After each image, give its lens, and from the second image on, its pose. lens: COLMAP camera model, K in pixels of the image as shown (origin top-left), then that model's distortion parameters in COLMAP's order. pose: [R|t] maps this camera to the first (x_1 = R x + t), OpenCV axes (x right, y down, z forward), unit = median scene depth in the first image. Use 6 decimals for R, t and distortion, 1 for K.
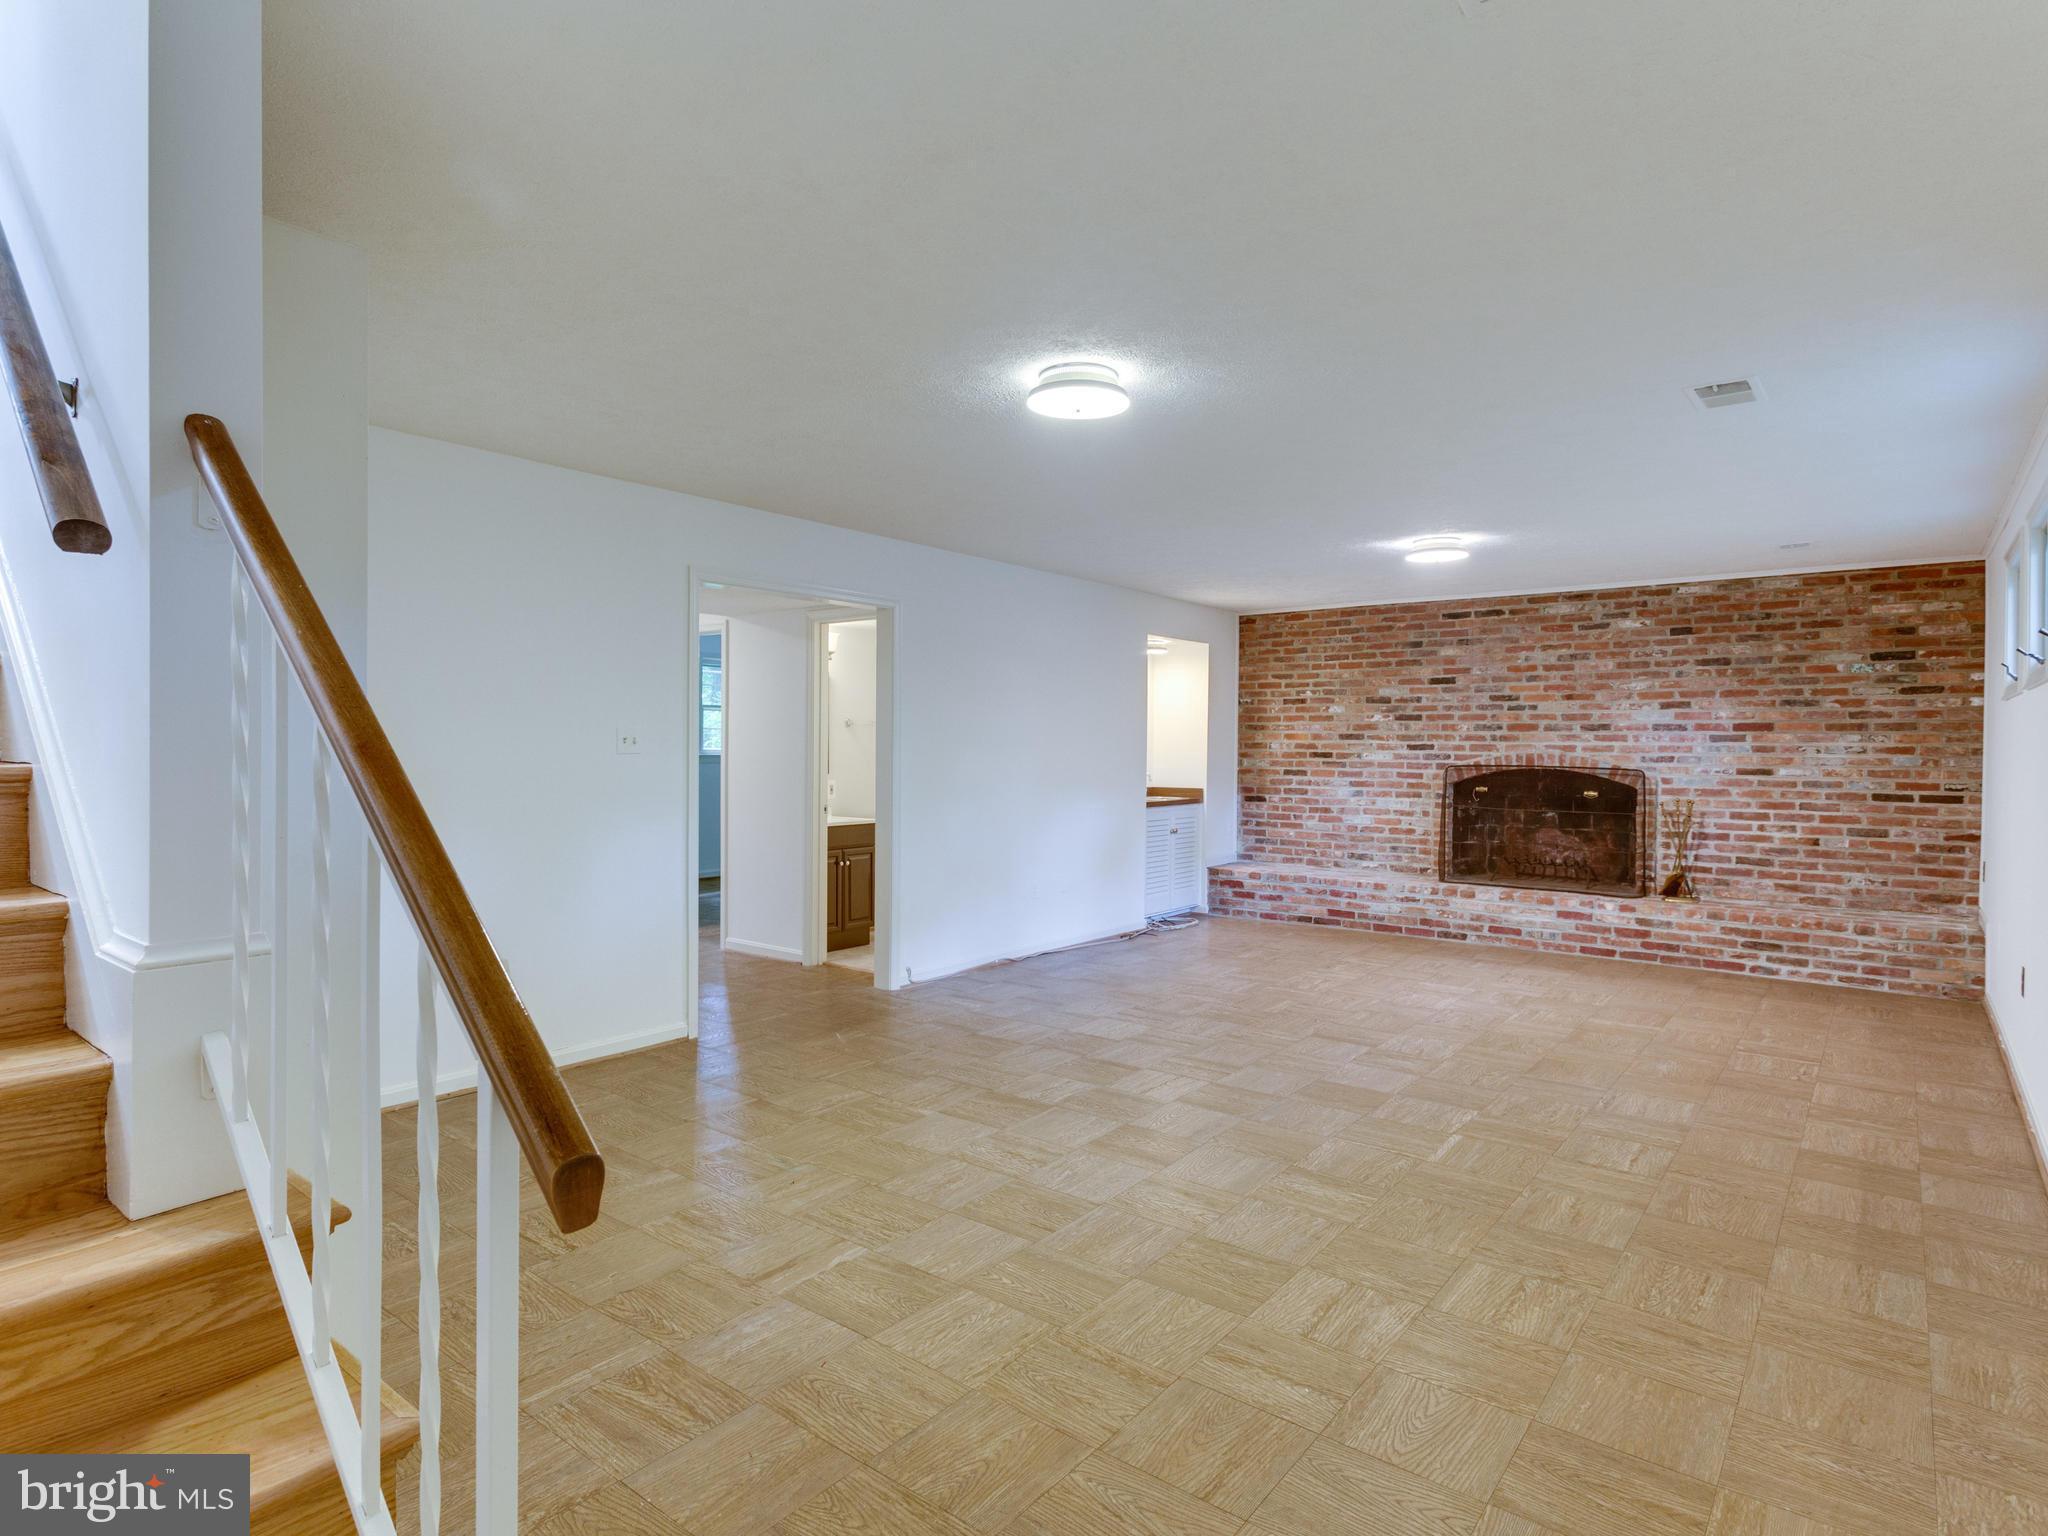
lens RADIAL K [[1120.4, 0, 1023.9], [0, 1120.4, 762.6], [0, 0, 1]] dist [0.001090, -0.002167]
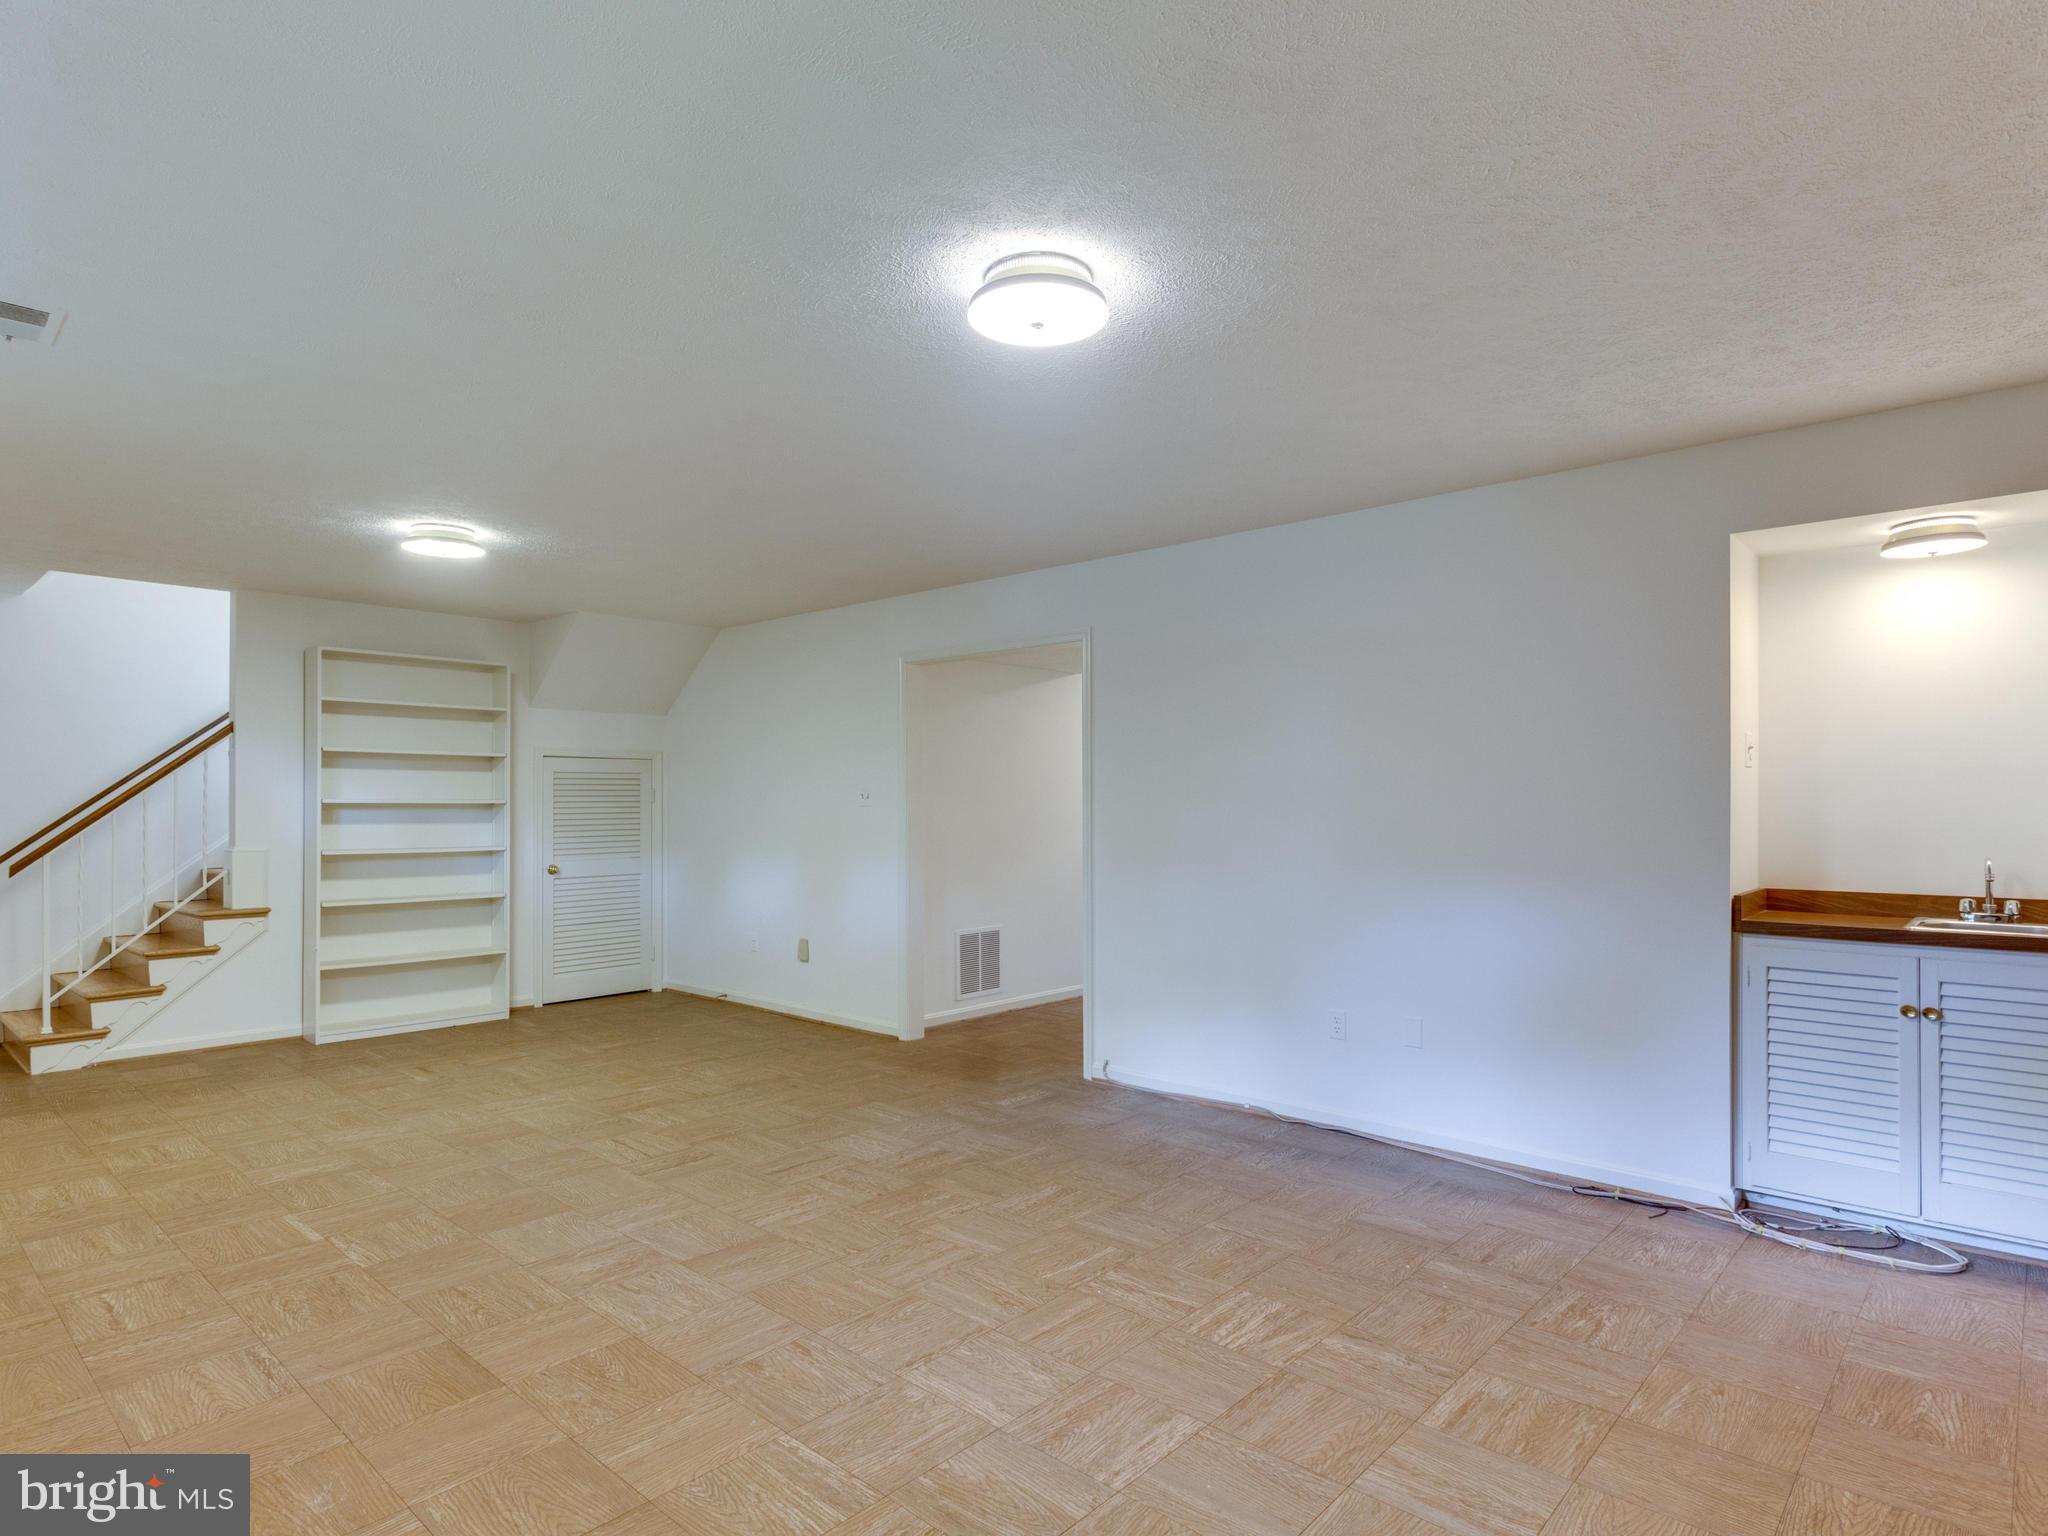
lens RADIAL K [[1120.4, 0, 1024.1], [0, 1120.4, 780.2], [0, 0, 1]] dist [0.001090, -0.002167]
pose [[-0.073488, -0.022440, -0.997044, 1.213692], [-0.010303, 0.999711, -0.021741, -0.017834], [0.997243, 0.008675, -0.073698, 1.585068]]
